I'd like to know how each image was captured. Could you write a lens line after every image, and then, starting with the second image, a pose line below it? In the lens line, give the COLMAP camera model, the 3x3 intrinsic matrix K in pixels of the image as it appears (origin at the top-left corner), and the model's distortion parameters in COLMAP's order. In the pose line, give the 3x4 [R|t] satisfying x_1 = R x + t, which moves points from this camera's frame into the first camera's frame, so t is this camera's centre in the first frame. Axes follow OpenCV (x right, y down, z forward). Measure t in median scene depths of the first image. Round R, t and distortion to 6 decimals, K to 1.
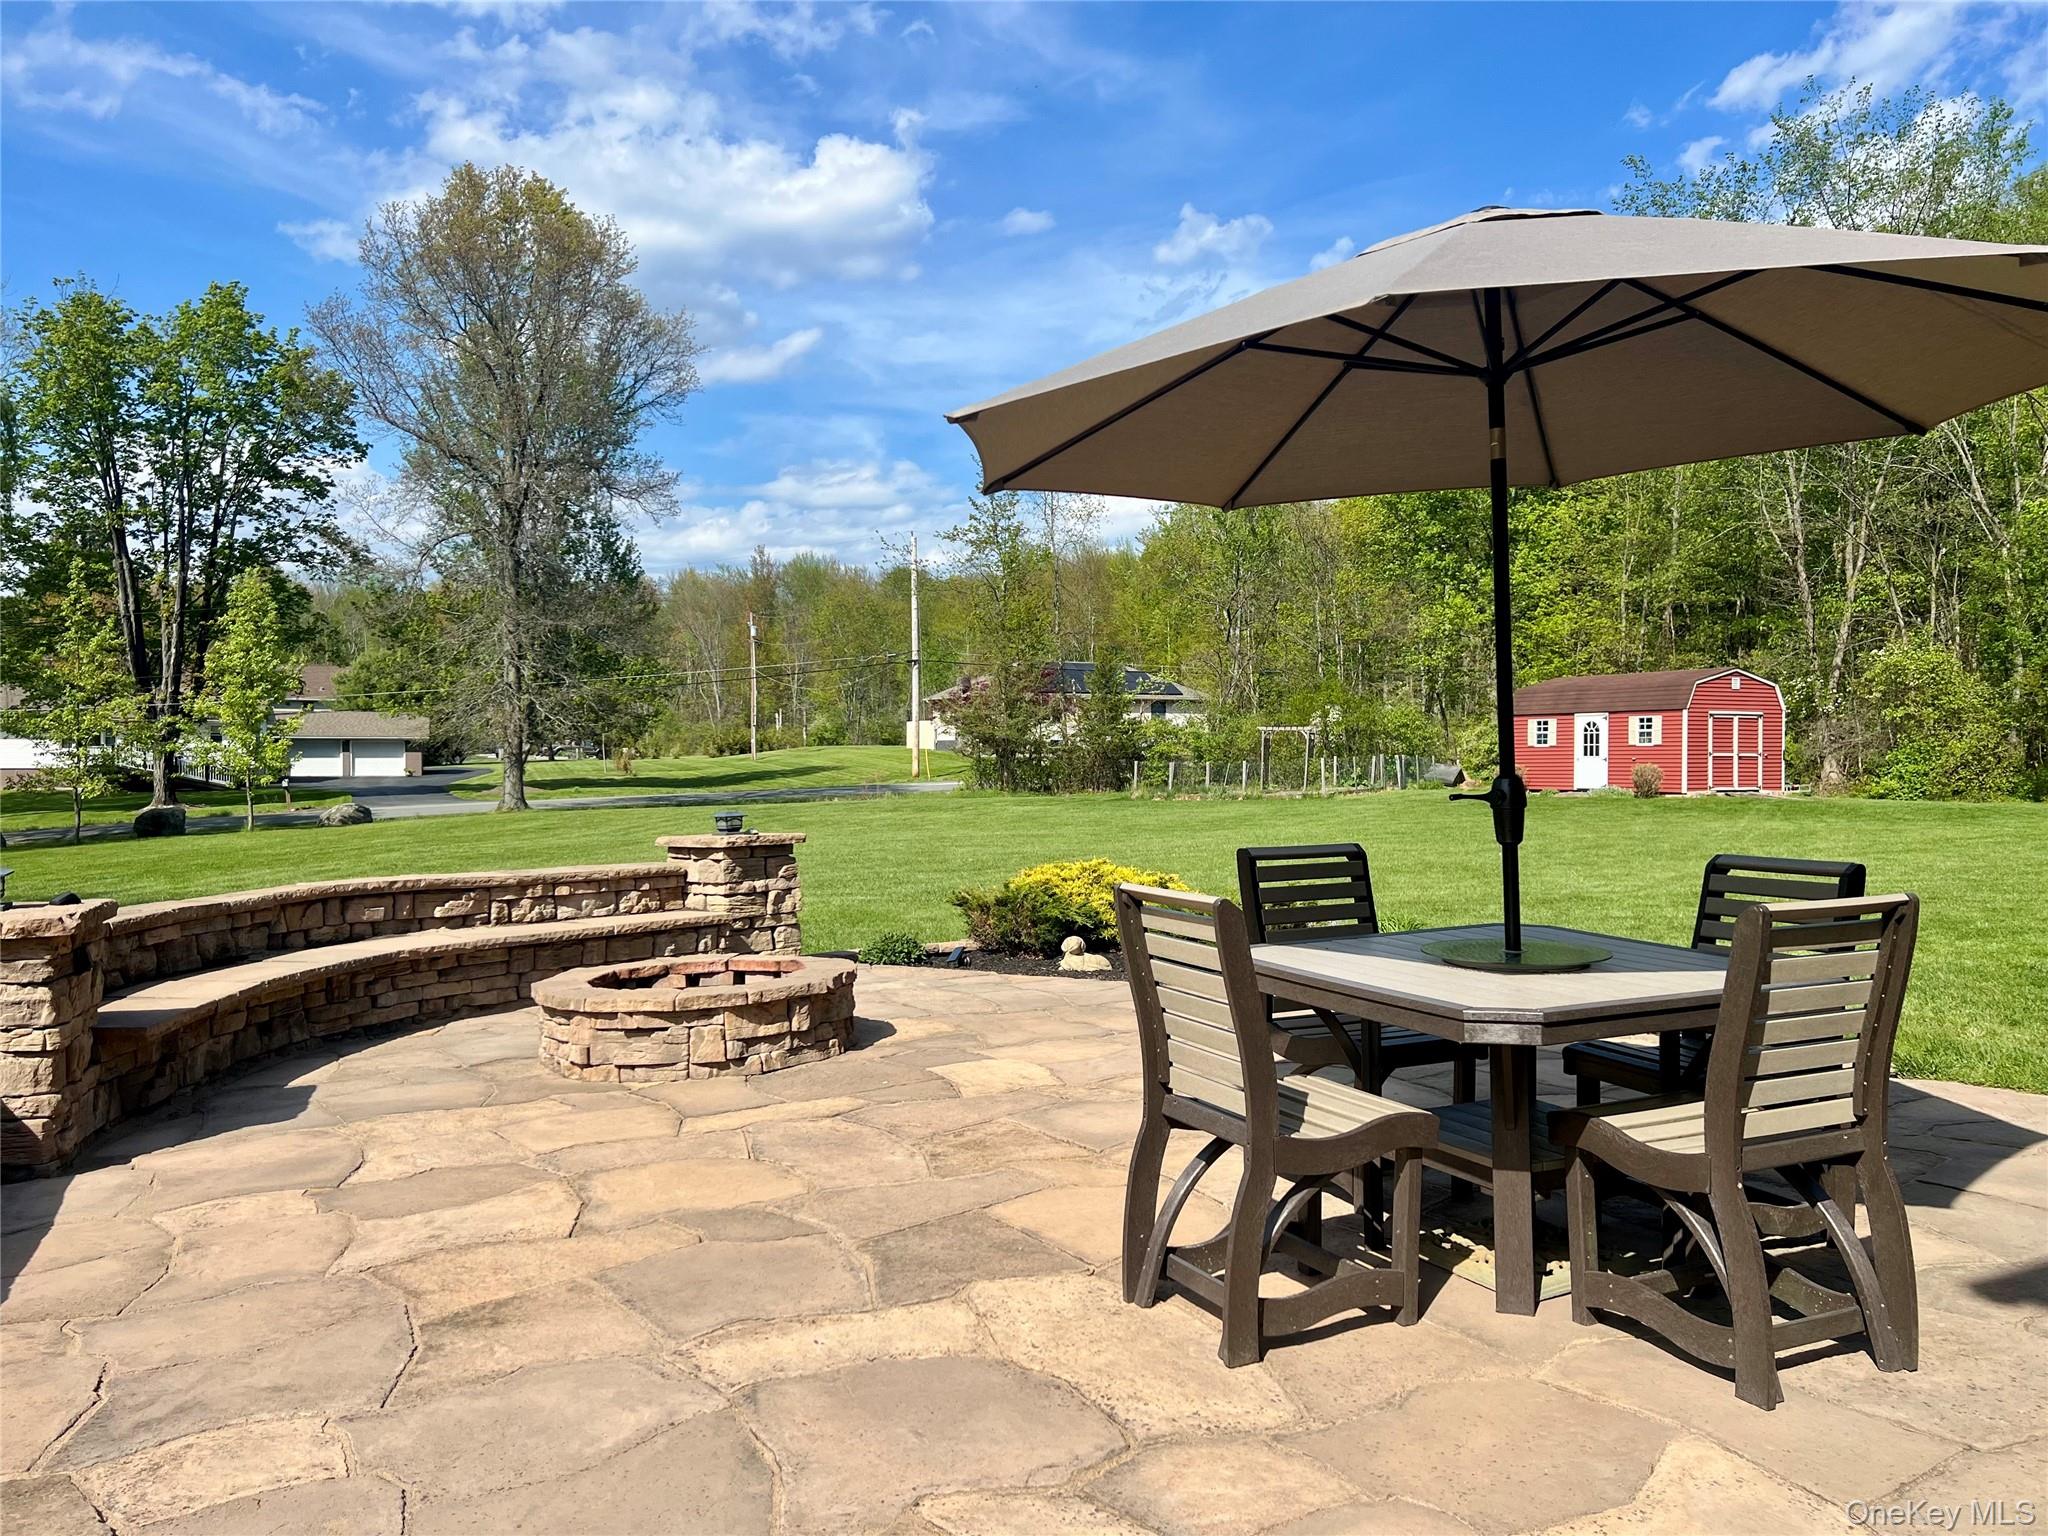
lens RADIAL K [[1580.7, 0, 1078.3], [0, 1580.7, 733.7], [0, 0, 1]] dist [0.039136, -0.025751]
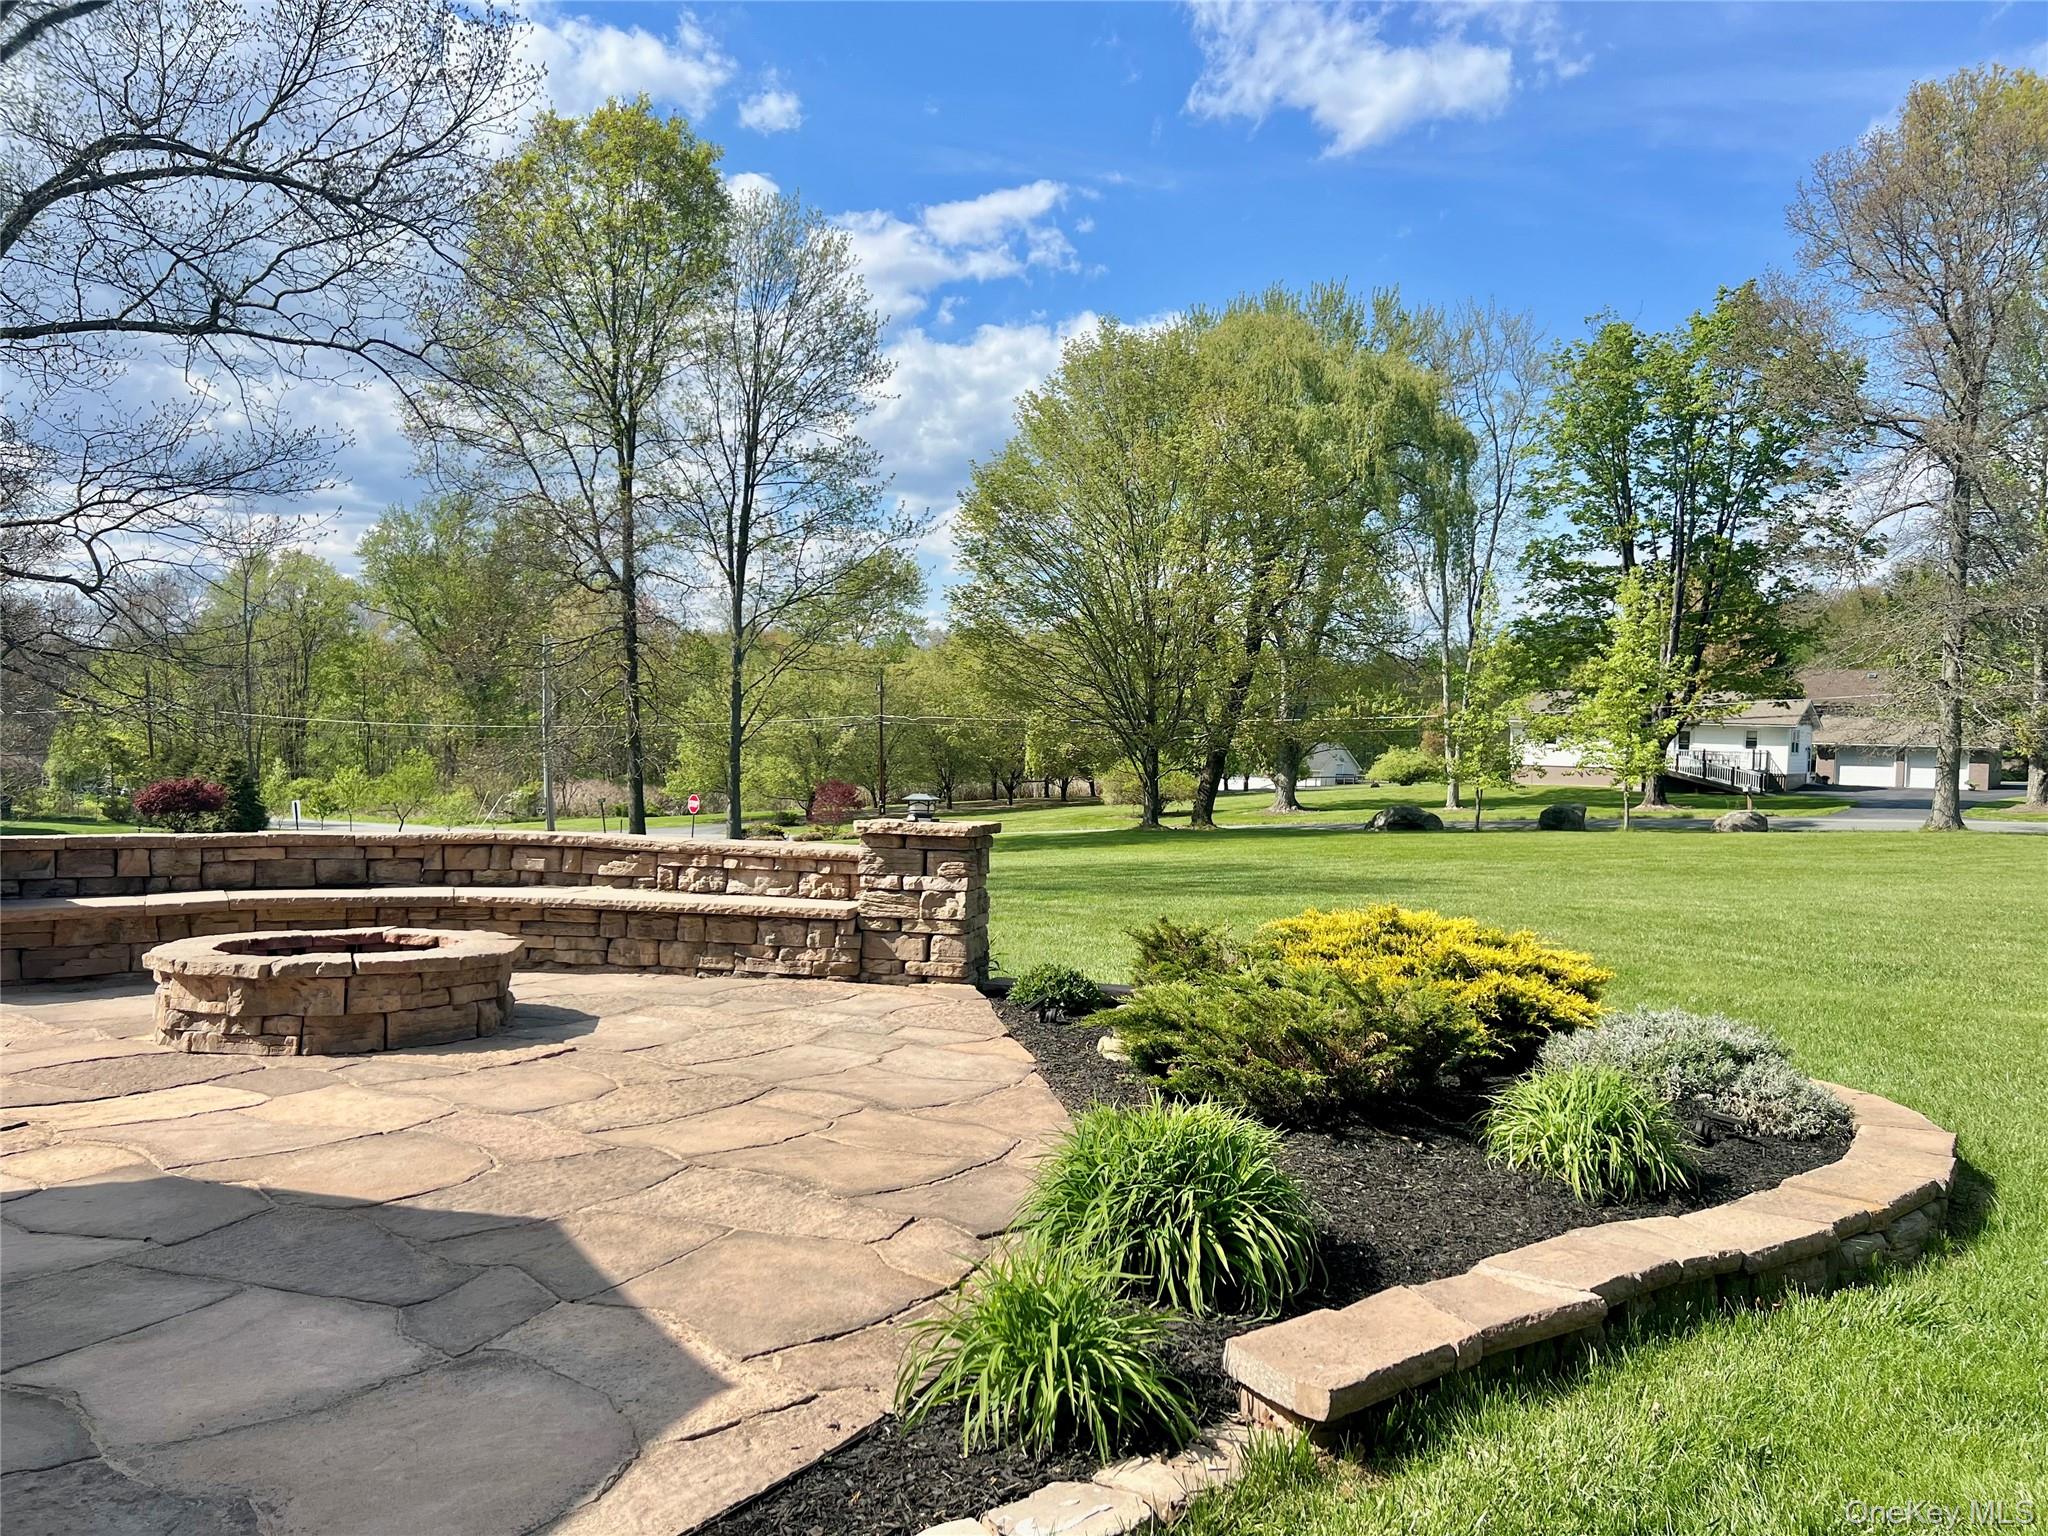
lens RADIAL K [[1580.7, 0, 1023.0], [0, 1580.7, 771.3], [0, 0, 1]] dist [0.039136, -0.025751]
pose [[0.517481, 0.032489, -0.855078, 0.550171], [-0.018305, 0.999471, 0.026898, 0.014315], [0.855499, 0.001734, 0.517802, 0.631018]]
